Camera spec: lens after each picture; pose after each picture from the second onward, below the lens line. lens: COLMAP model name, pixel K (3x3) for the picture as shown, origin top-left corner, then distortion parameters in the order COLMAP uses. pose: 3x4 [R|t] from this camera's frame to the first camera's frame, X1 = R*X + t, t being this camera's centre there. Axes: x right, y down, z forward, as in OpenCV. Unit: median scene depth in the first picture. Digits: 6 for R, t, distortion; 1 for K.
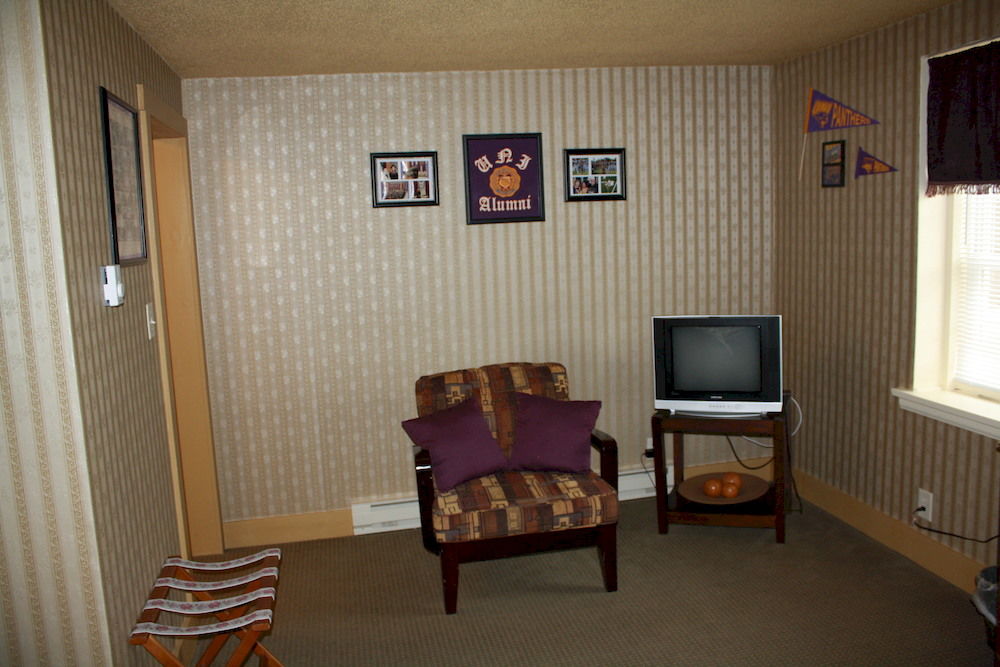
lens RADIAL K [[850.4, 0, 500.0], [0, 850.4, 333.5], [0, 0, 1]] dist [-0.170150, 0.172253]
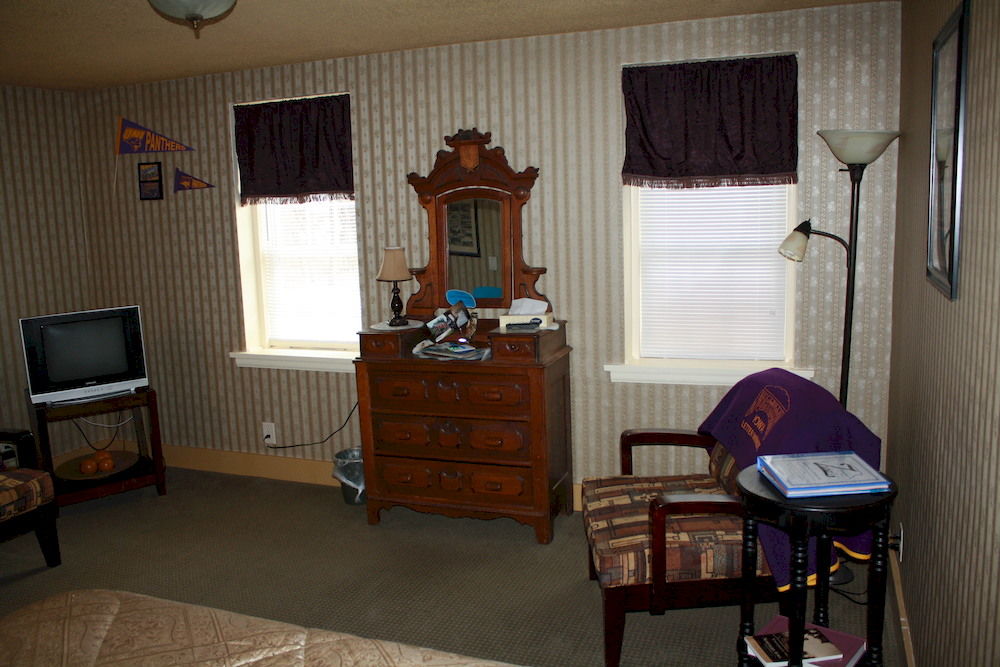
lens RADIAL K [[850.4, 0, 500.0], [0, 850.4, 333.5], [0, 0, 1]] dist [-0.170150, 0.172253]
pose [[0.545326, -0.104643, 0.831667, -0.380372], [0.125240, 0.991212, 0.042597, 0.032834], [-0.828815, 0.080929, 0.553639, -0.089639]]
